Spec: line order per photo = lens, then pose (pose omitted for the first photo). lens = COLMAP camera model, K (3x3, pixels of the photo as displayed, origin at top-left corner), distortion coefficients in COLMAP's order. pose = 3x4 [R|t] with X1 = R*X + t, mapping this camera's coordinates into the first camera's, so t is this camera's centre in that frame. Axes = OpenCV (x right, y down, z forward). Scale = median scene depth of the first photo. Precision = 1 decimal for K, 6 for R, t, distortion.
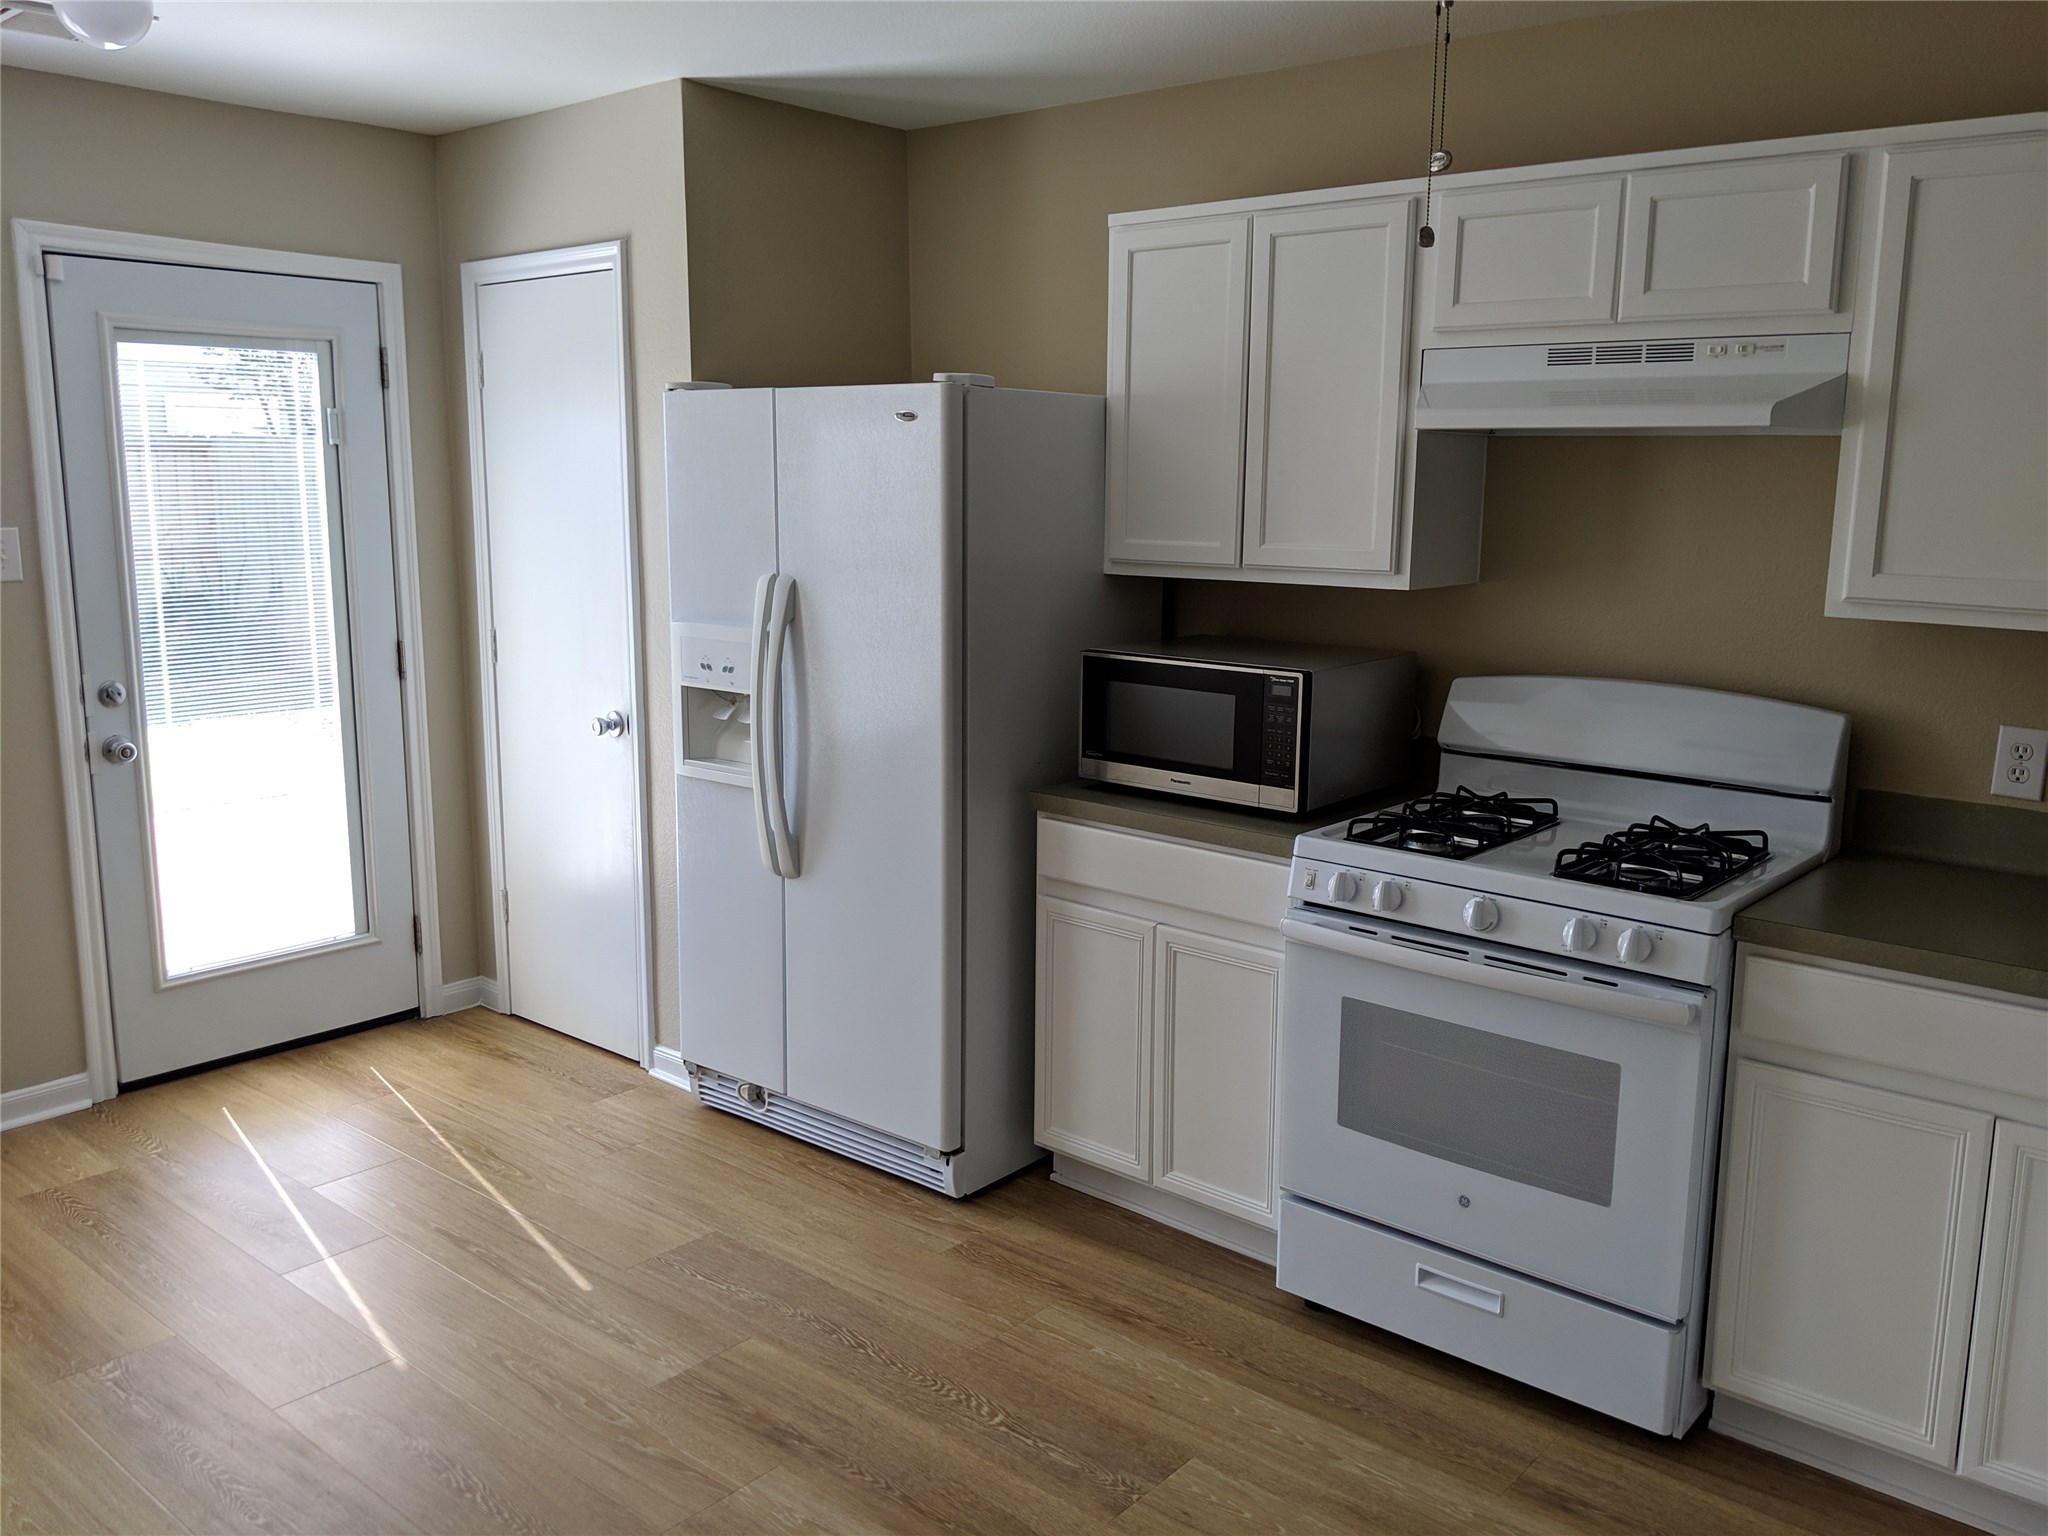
lens RADIAL K [[1650.3, 0, 1013.1], [0, 1650.3, 779.1], [0, 0, 1]] dist [0.065526, -0.120531]
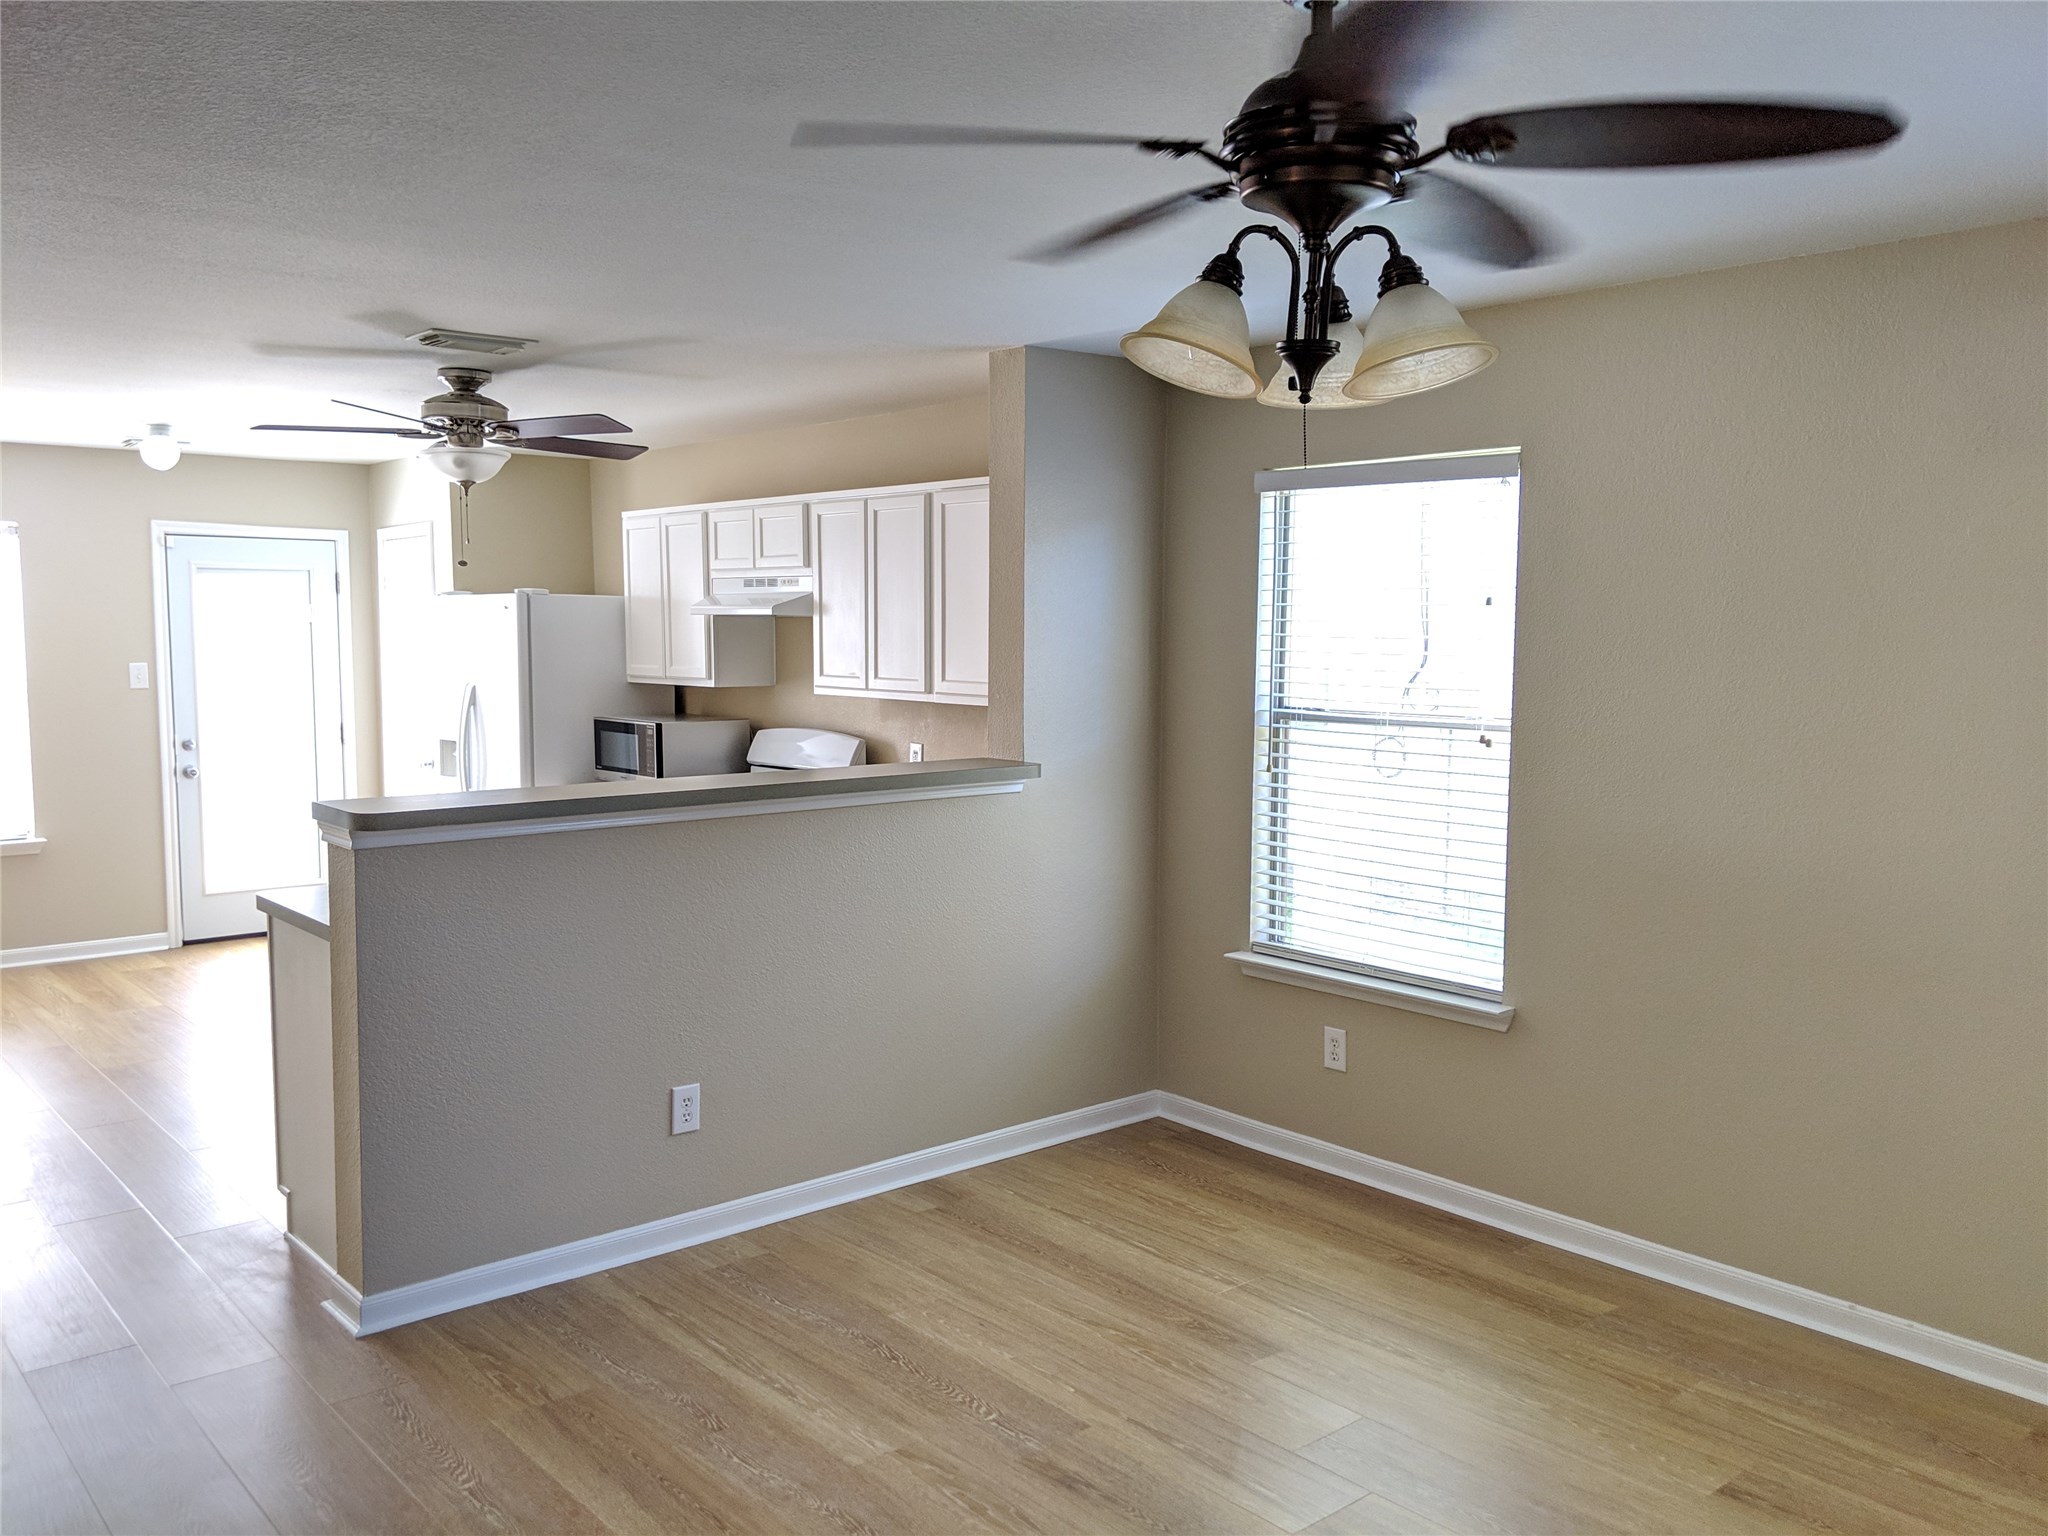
lens RADIAL K [[1650.3, 0, 1013.1], [0, 1650.3, 779.1], [0, 0, 1]] dist [0.065526, -0.120531]
pose [[0.986803, 0.003364, -0.161893, 0.847431], [-0.016781, 0.996526, -0.081575, 0.151222], [0.161056, 0.083215, 0.983431, -0.908645]]
